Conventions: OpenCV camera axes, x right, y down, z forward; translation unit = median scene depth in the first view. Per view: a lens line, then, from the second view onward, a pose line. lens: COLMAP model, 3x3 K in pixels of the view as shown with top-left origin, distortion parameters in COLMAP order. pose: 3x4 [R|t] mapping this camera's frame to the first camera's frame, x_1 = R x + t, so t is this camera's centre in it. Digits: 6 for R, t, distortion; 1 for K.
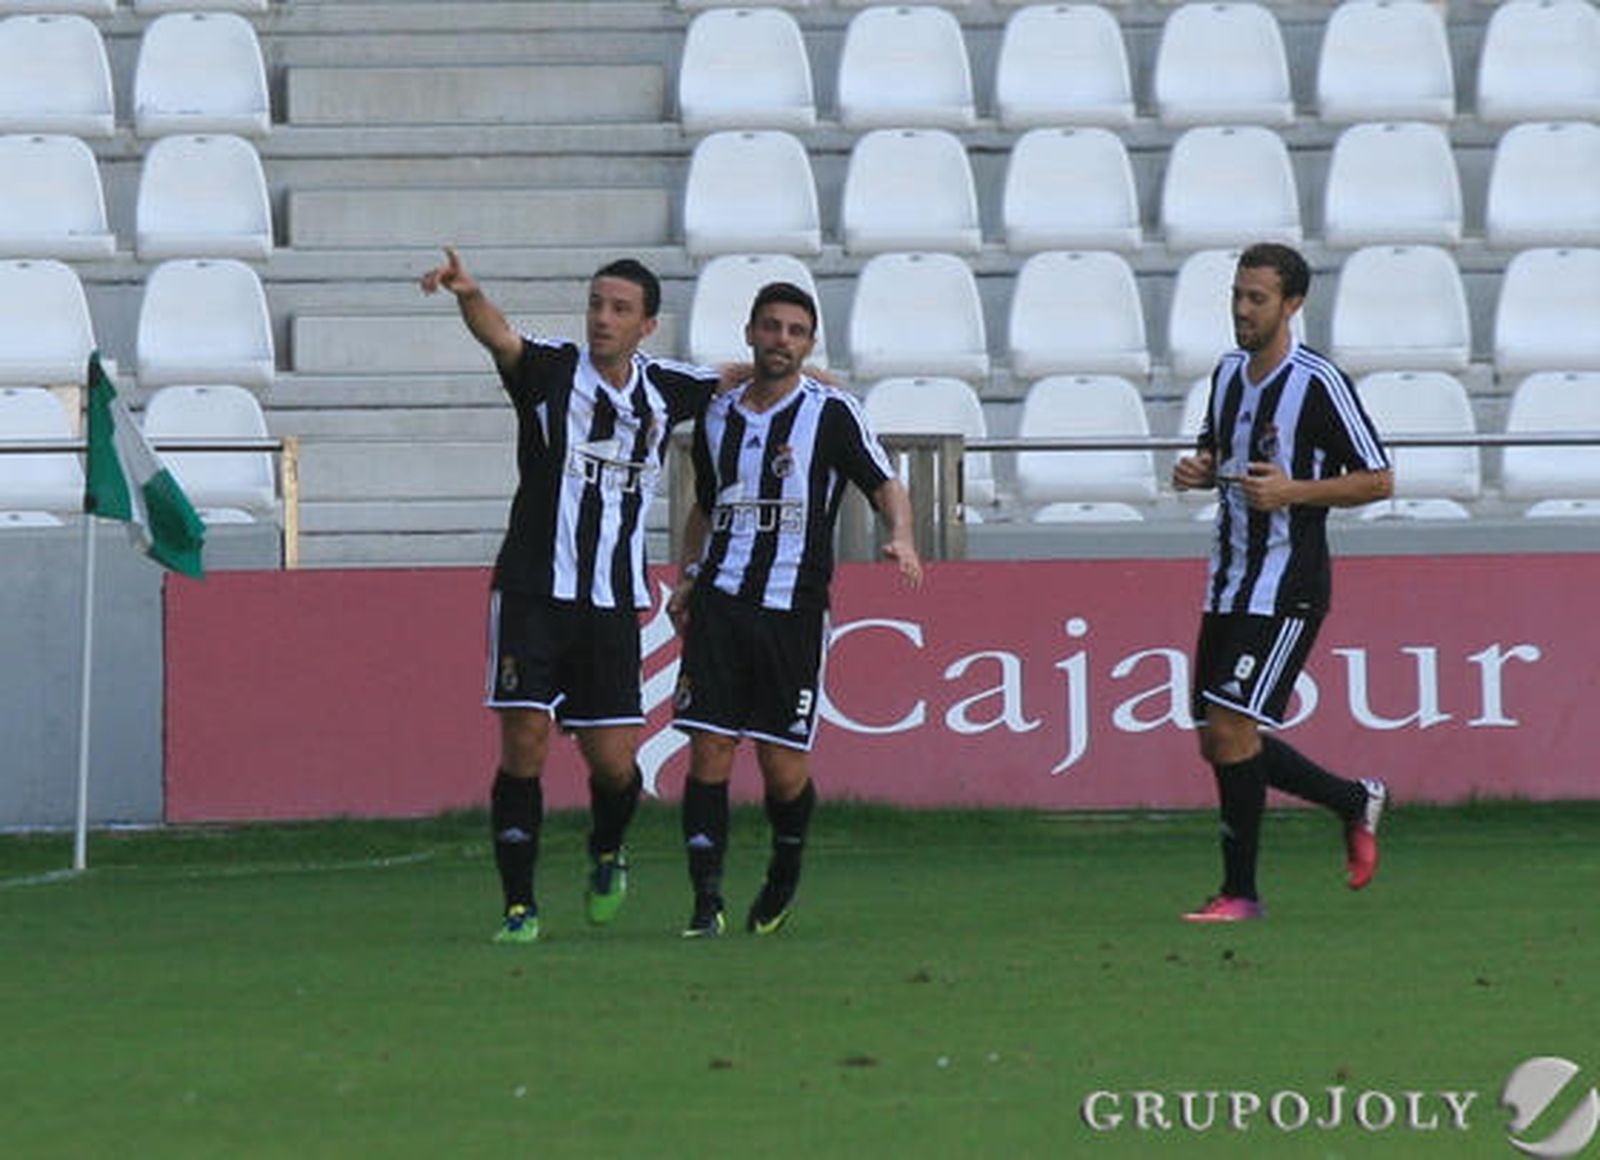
lens RADIAL K [[1257.9, 0, 799.4], [0, 1257.9, 580.3], [0, 0, 1]] dist [-0.001487, 0.006893]
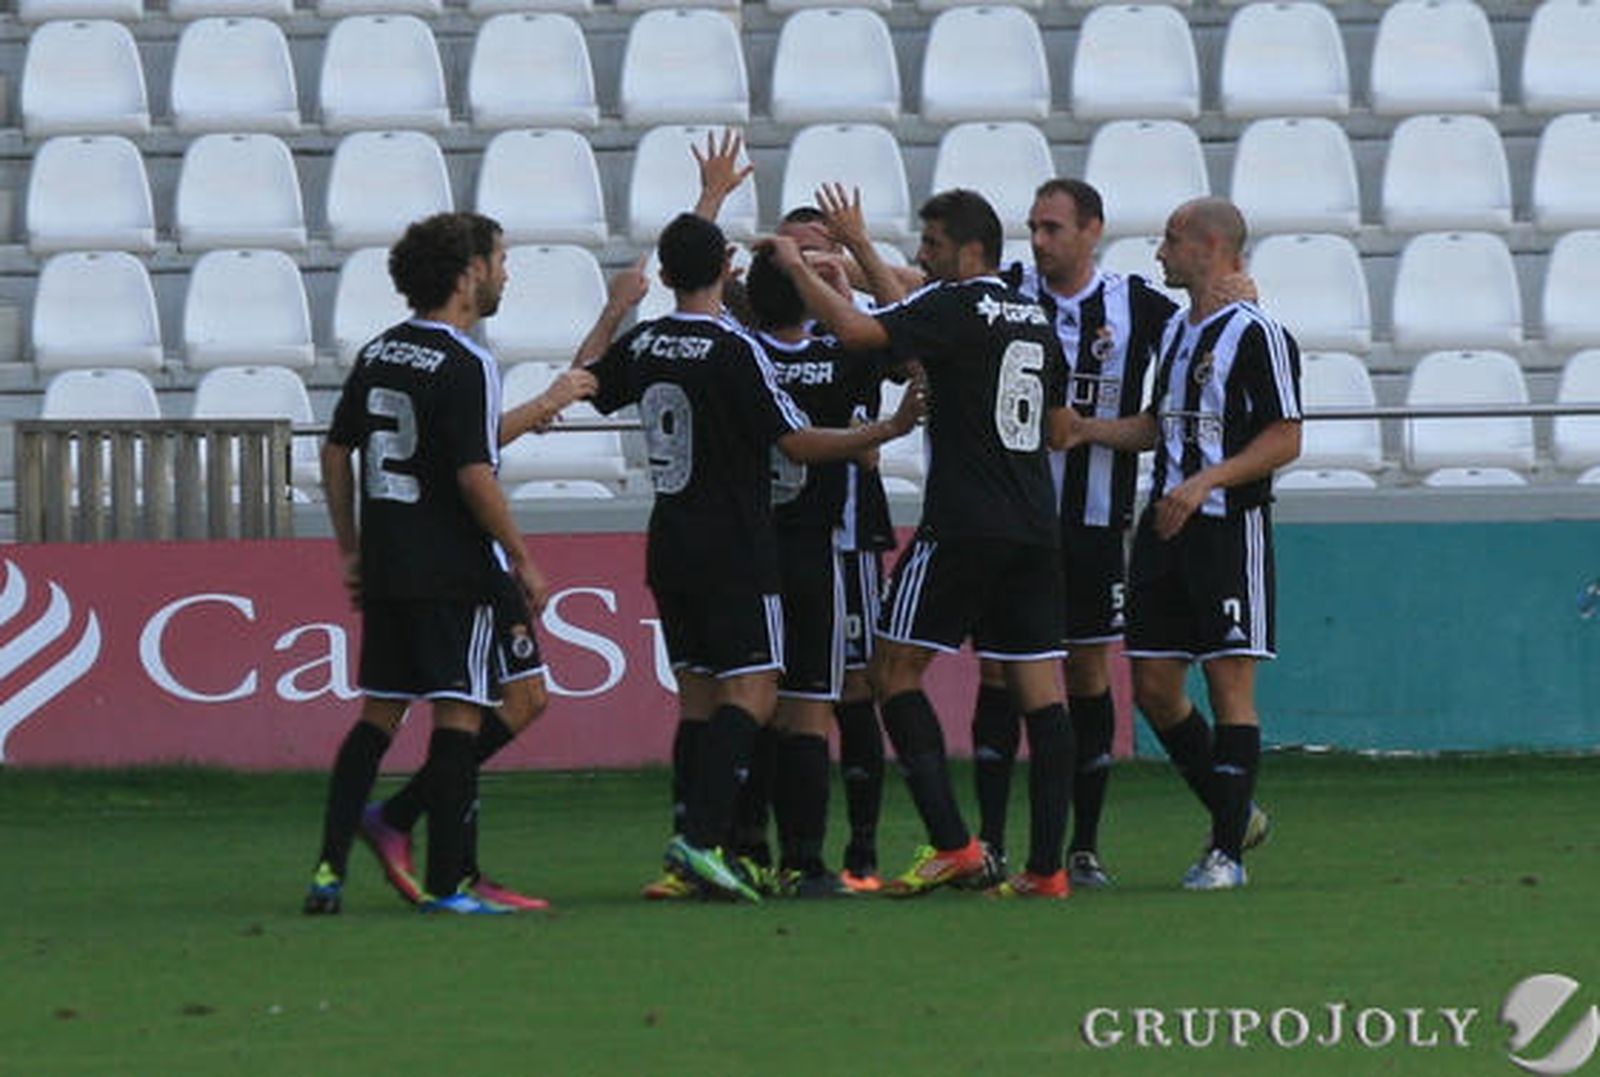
lens RADIAL K [[1181.4, 0, 800.2], [0, 1181.4, 545.4], [0, 0, 1]] dist [0.003300, -0.005337]
pose [[0.999989, -0.004752, -0.000297, 0.560817], [0.004752, 0.999987, -0.001681, -0.005985], [0.000305, 0.001679, 0.999999, 0.001225]]
